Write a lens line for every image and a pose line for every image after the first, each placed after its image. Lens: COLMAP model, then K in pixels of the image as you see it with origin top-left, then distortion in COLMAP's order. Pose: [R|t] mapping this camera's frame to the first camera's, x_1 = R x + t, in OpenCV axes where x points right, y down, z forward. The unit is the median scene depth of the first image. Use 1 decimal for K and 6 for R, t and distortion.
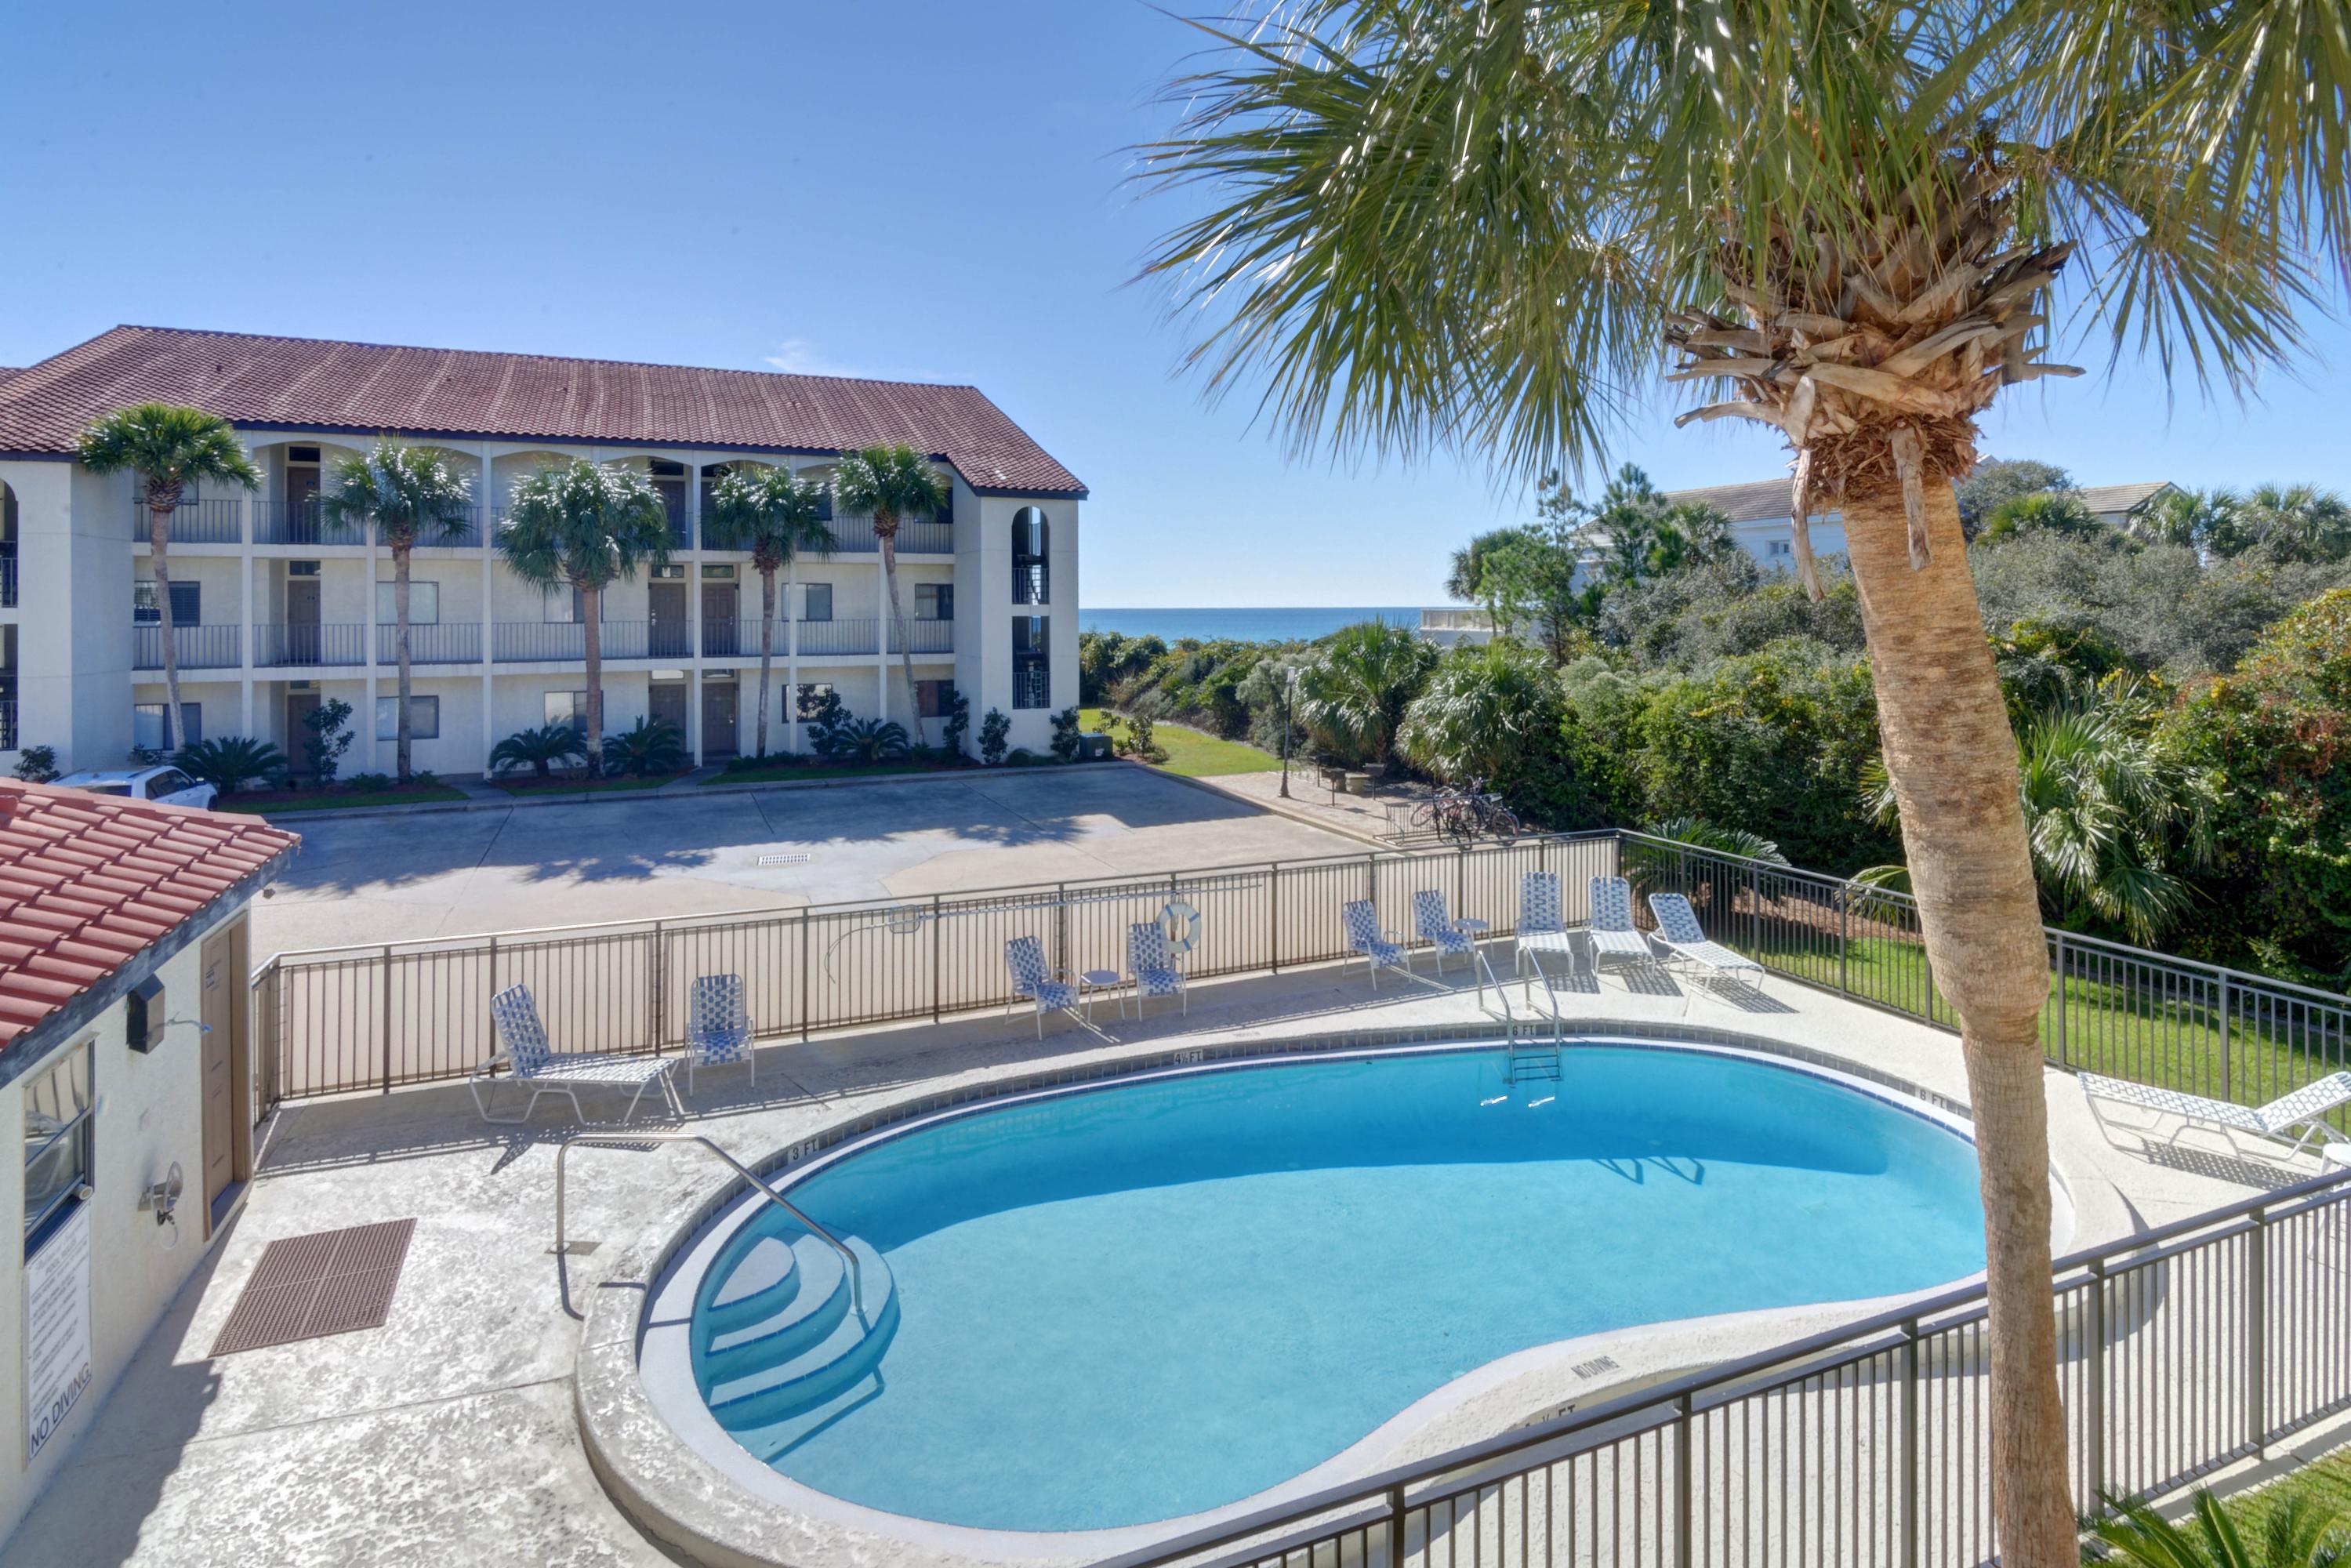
lens RADIAL K [[1199.0, 0, 1209.6], [0, 1199.0, 607.9], [0, 0, 1]] dist [0.003908, -0.000429]
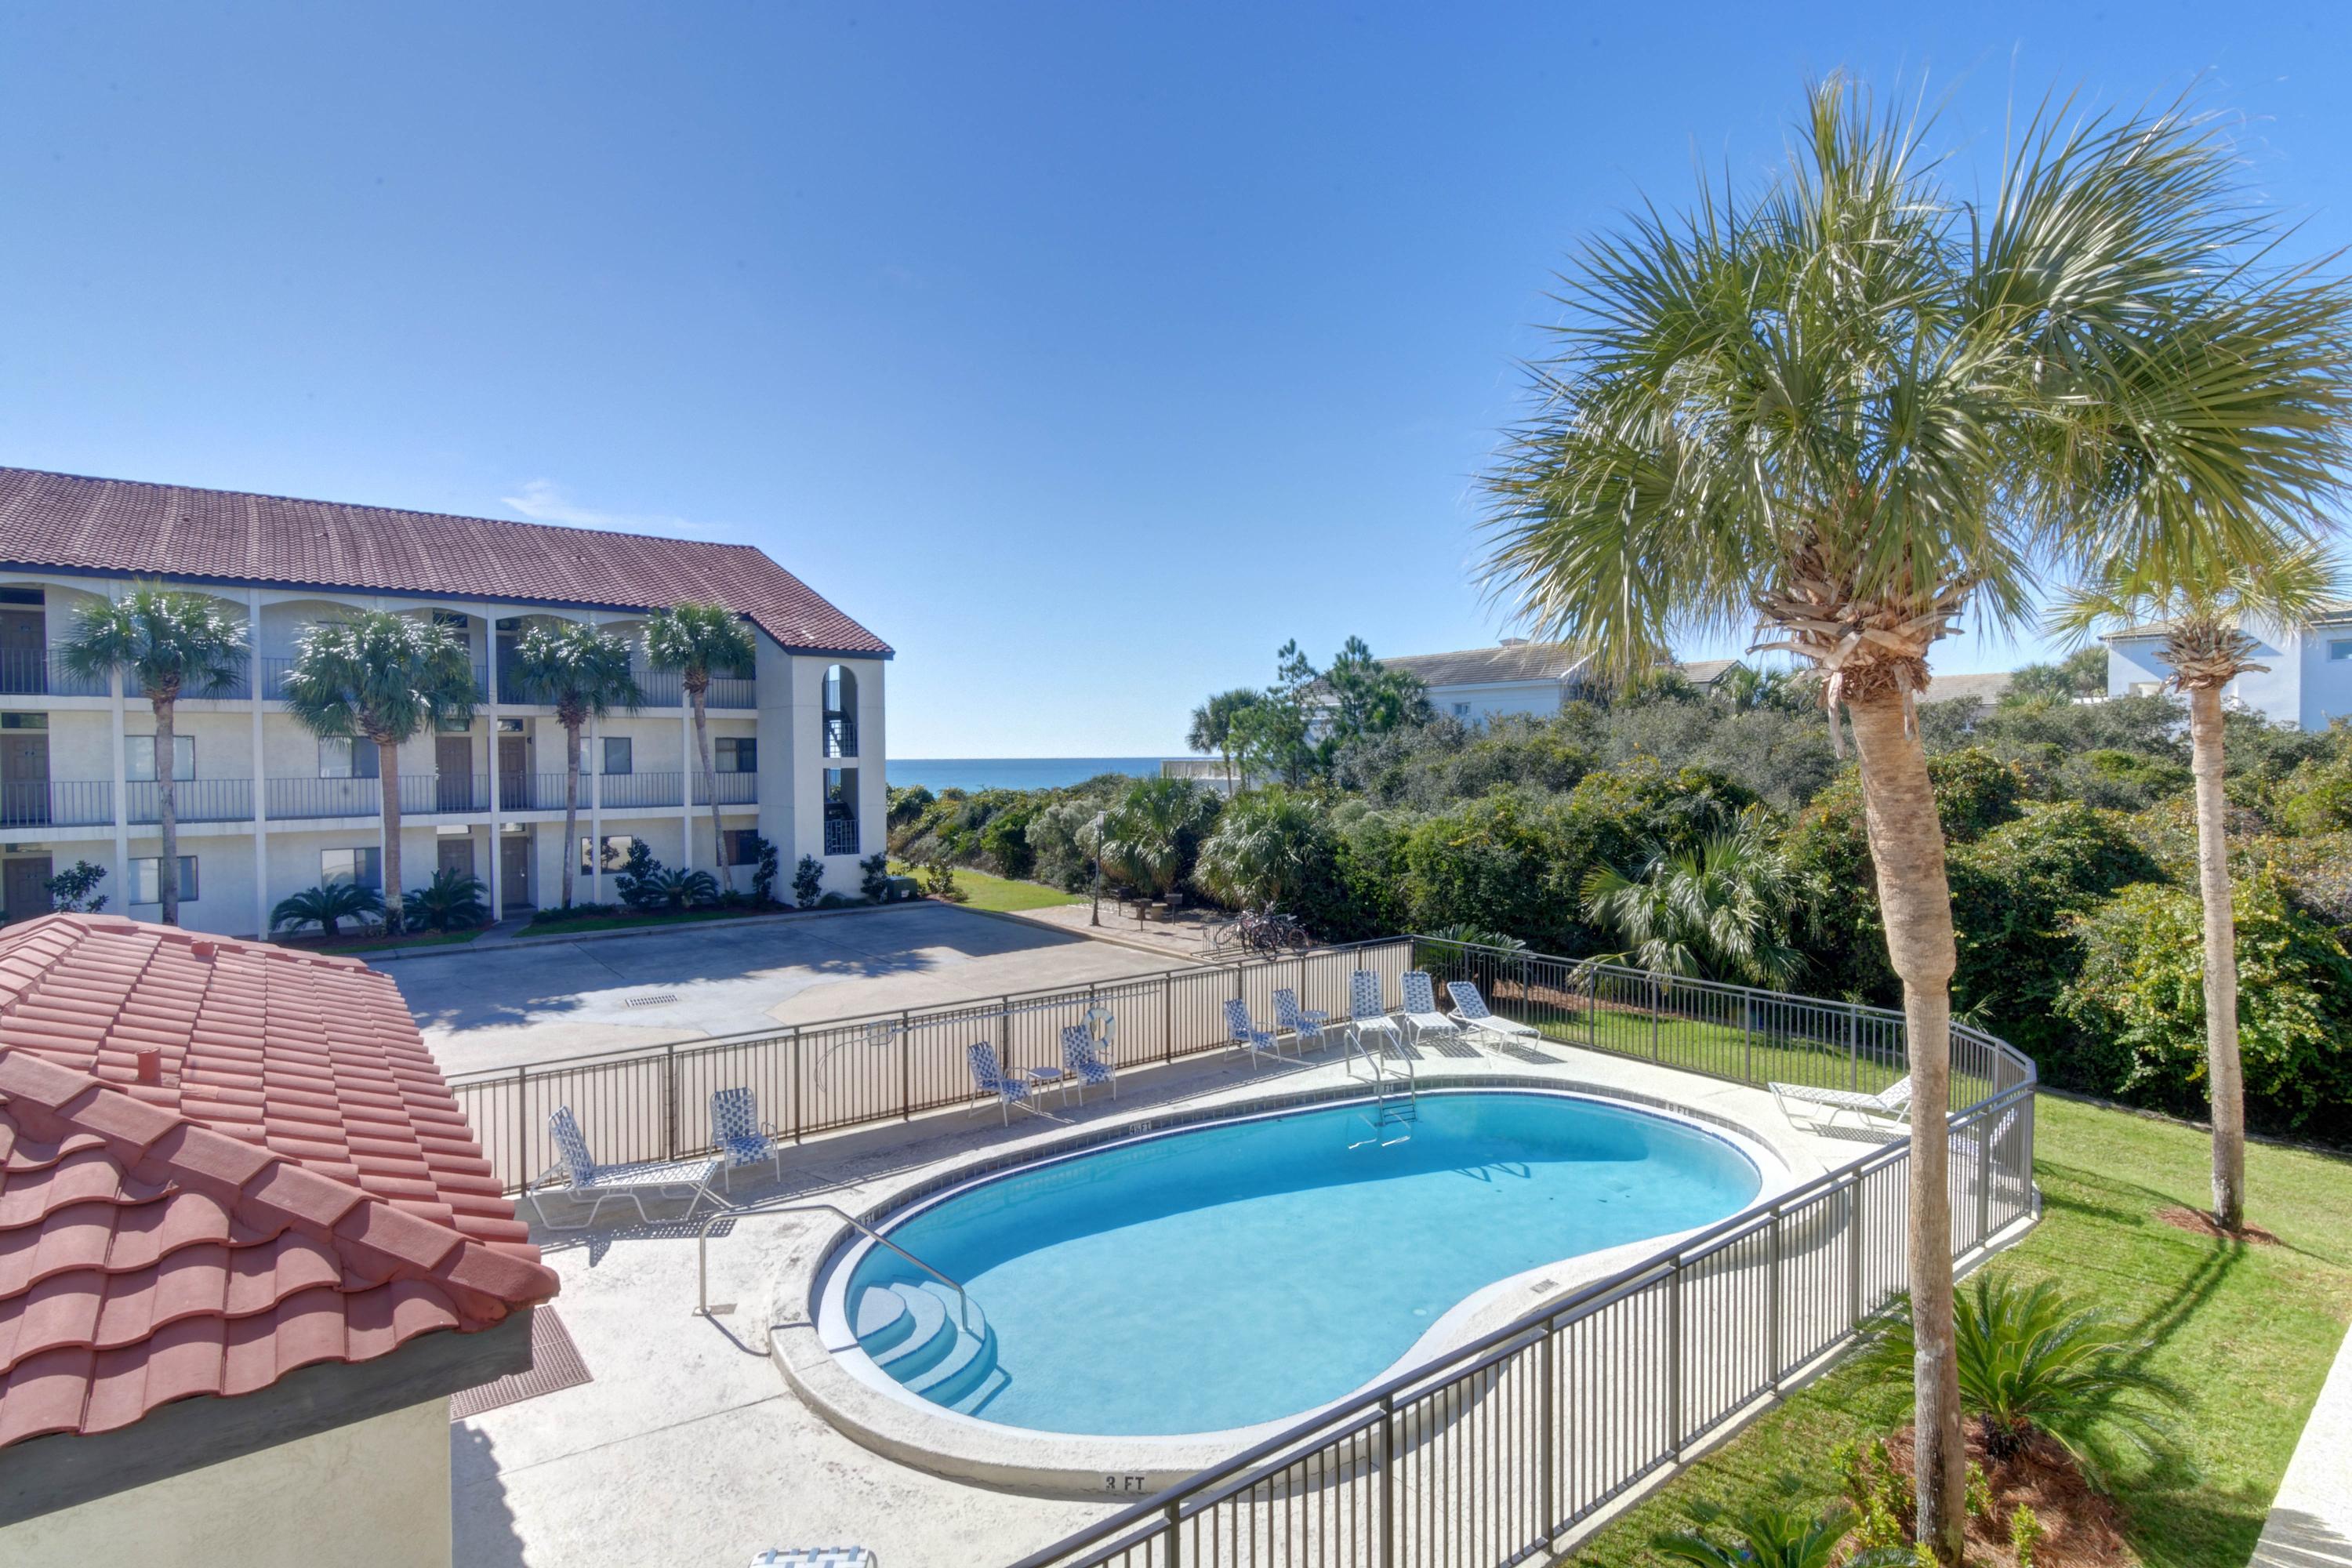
lens RADIAL K [[1118.0, 0, 1184.0], [0, 1118.0, 778.7], [0, 0, 1]] dist [0.012059, -0.005633]
pose [[0.971334, -0.007584, 0.237596, -0.128608], [0.003335, 0.999827, 0.018278, -0.001603], [-0.237694, -0.016962, 0.971192, -0.061692]]
